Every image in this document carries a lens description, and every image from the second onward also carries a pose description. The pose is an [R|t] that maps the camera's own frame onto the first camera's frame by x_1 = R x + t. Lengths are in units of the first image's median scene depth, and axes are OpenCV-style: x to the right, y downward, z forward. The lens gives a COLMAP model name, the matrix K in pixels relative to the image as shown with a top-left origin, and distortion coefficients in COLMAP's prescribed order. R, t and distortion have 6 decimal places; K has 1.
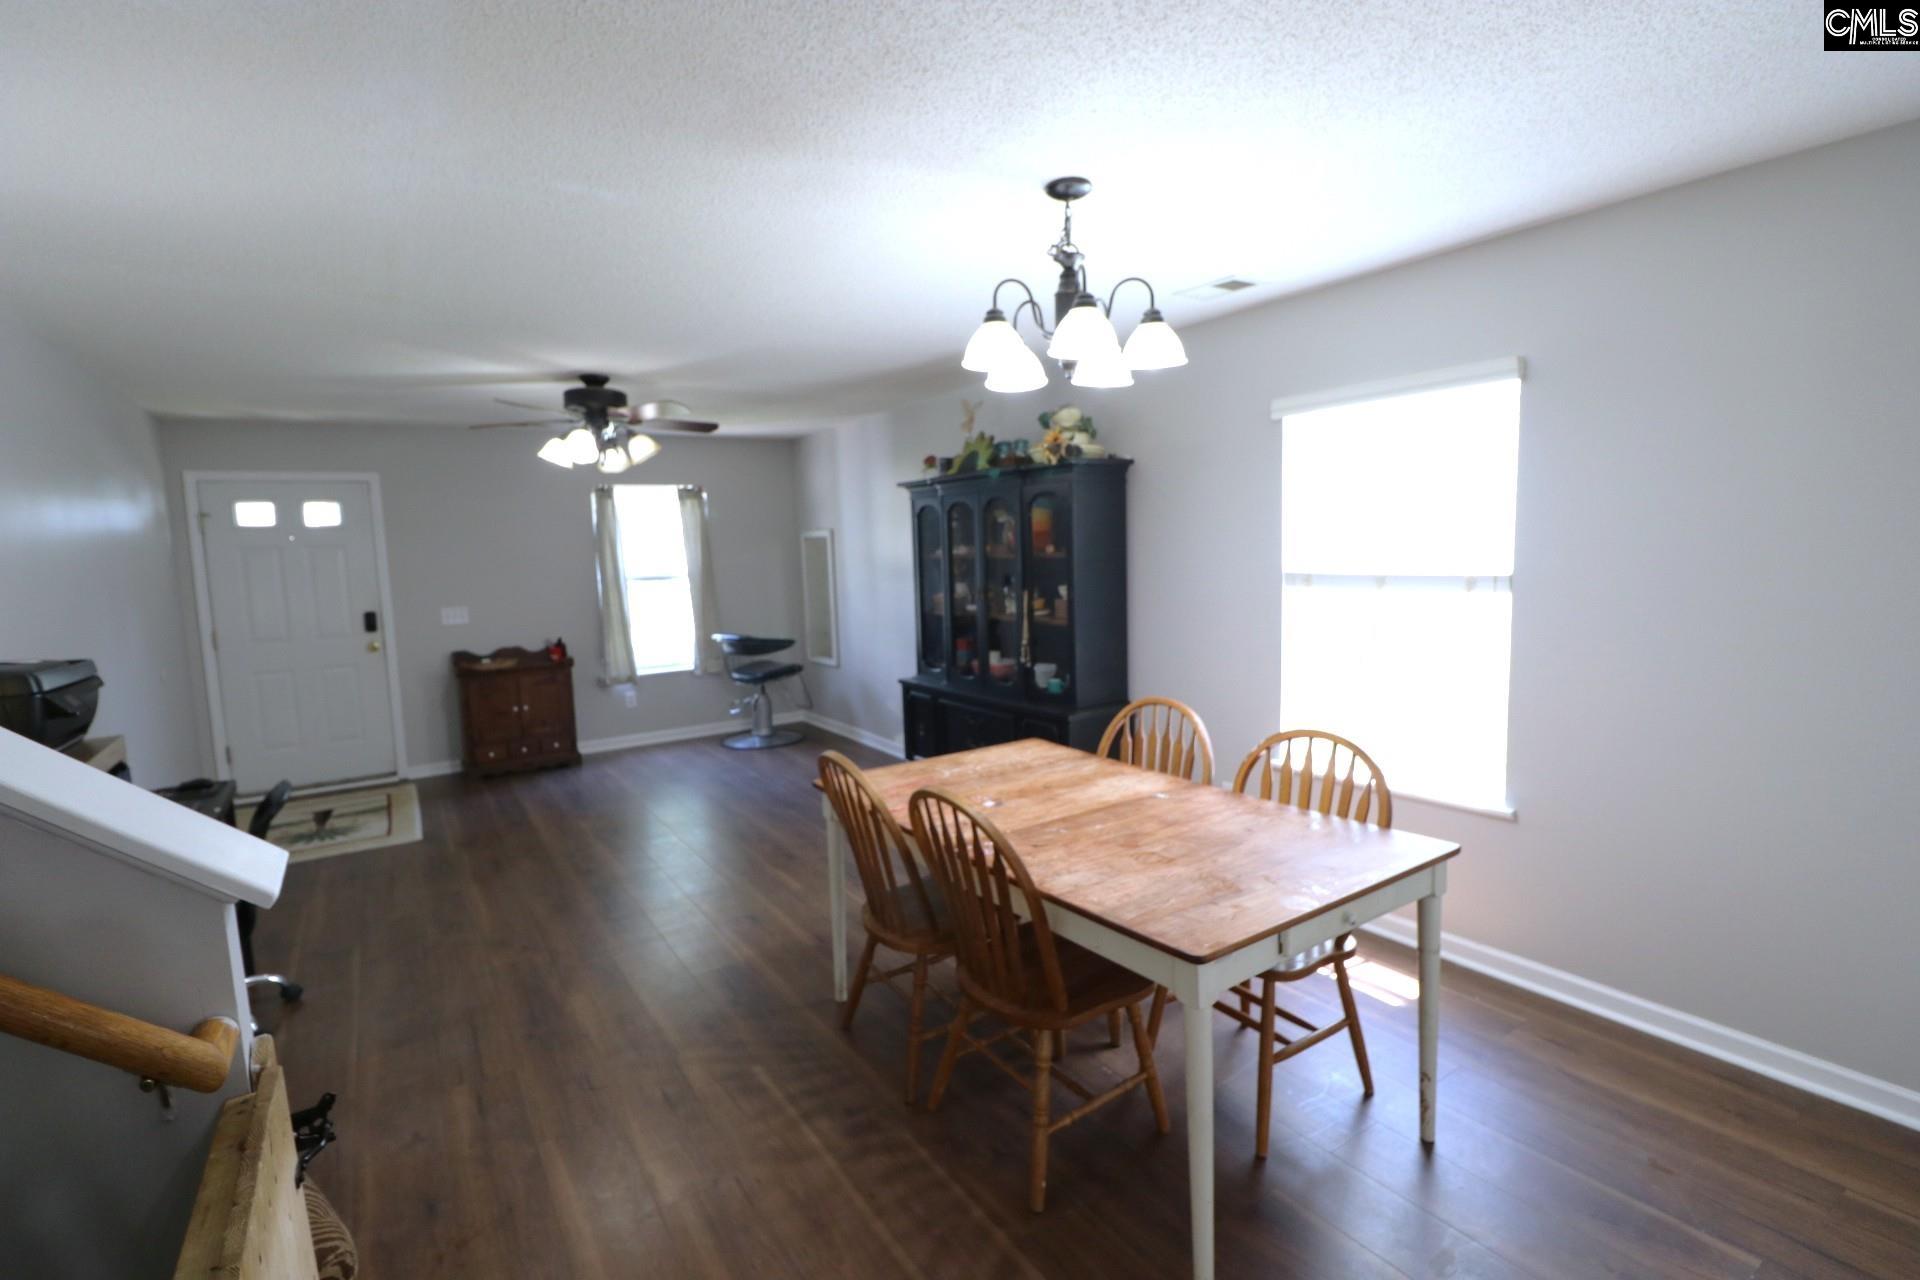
lens RADIAL K [[890.6, 0, 957.7], [0, 890.6, 646.3], [0, 0, 1]] dist [-0.003872, -0.010012]
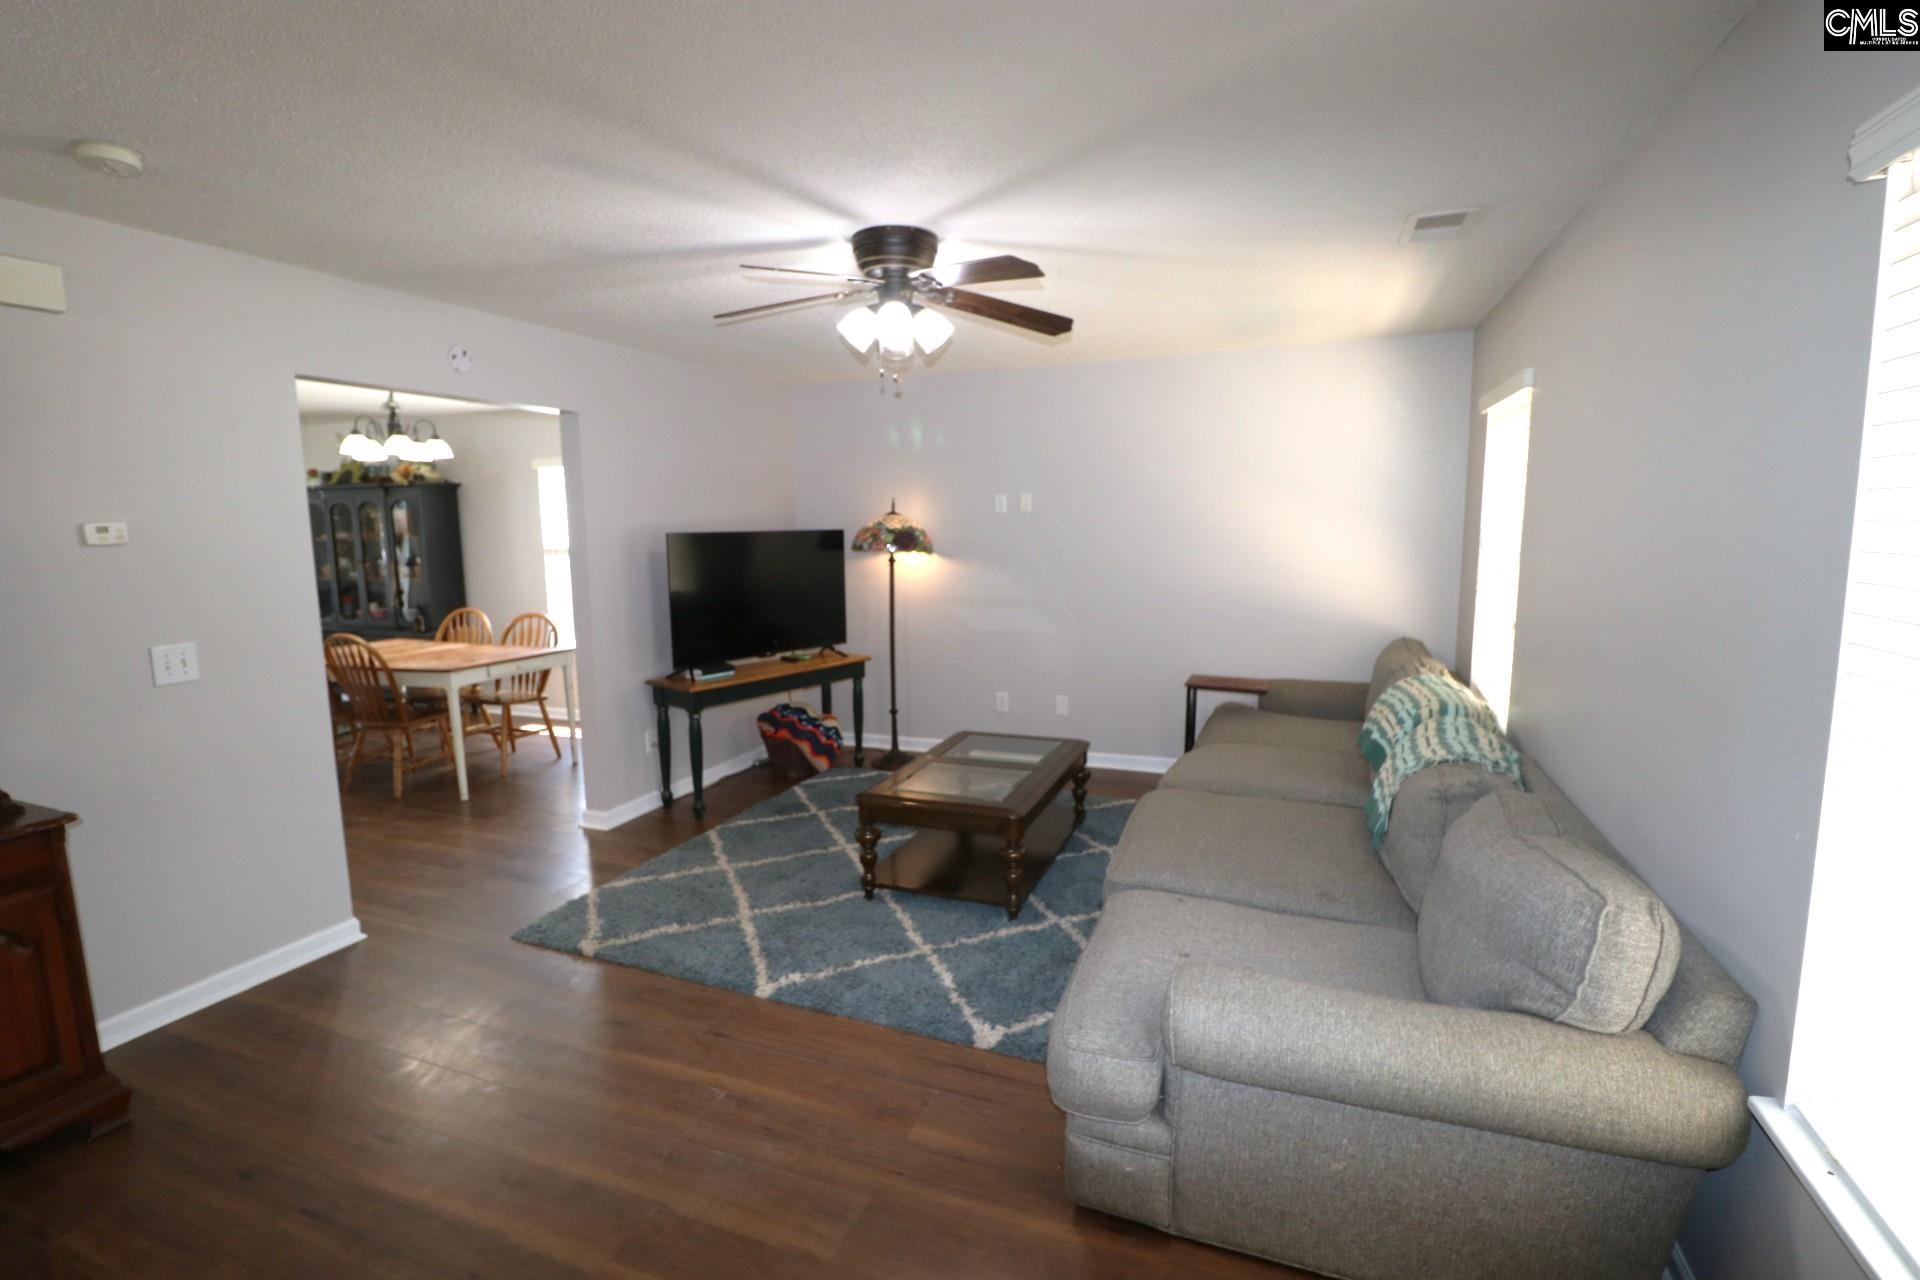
lens RADIAL K [[890.6, 0, 964.4], [0, 890.6, 636.8], [0, 0, 1]] dist [-0.003872, -0.010012]
pose [[0.816166, -0.056846, 0.575014, -0.010021], [0.055018, 0.998273, 0.020597, 0.089527], [-0.575192, 0.014826, 0.817884, -0.821117]]
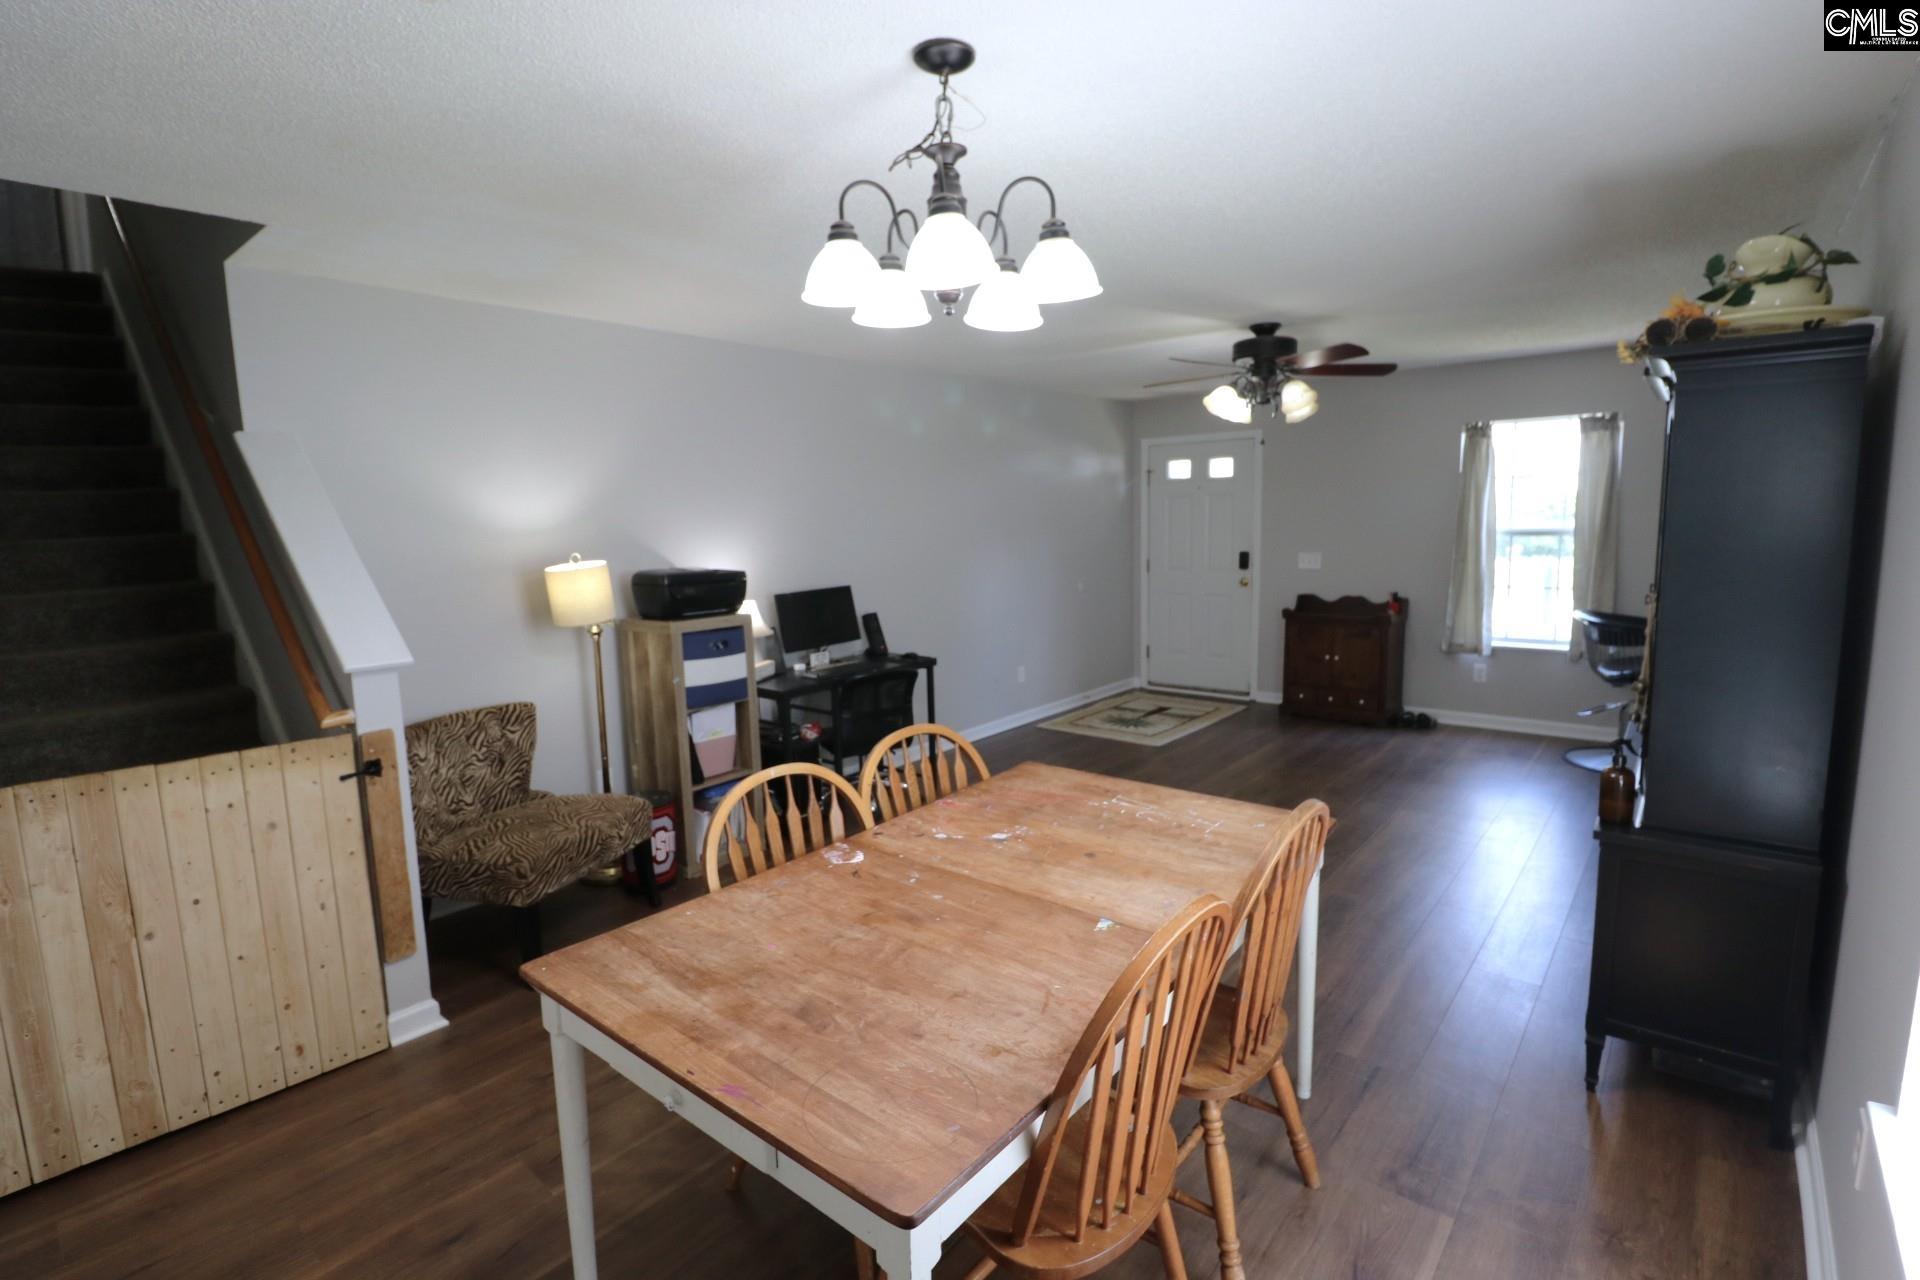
lens RADIAL K [[890.6, 0, 954.6], [0, 890.6, 630.8], [0, 0, 1]] dist [-0.003872, -0.010012]
pose [[0.278464, 0.149396, -0.948756, 0.438578], [-0.092281, 0.987420, 0.128399, -0.064688], [0.956003, 0.051797, 0.288747, 0.395385]]
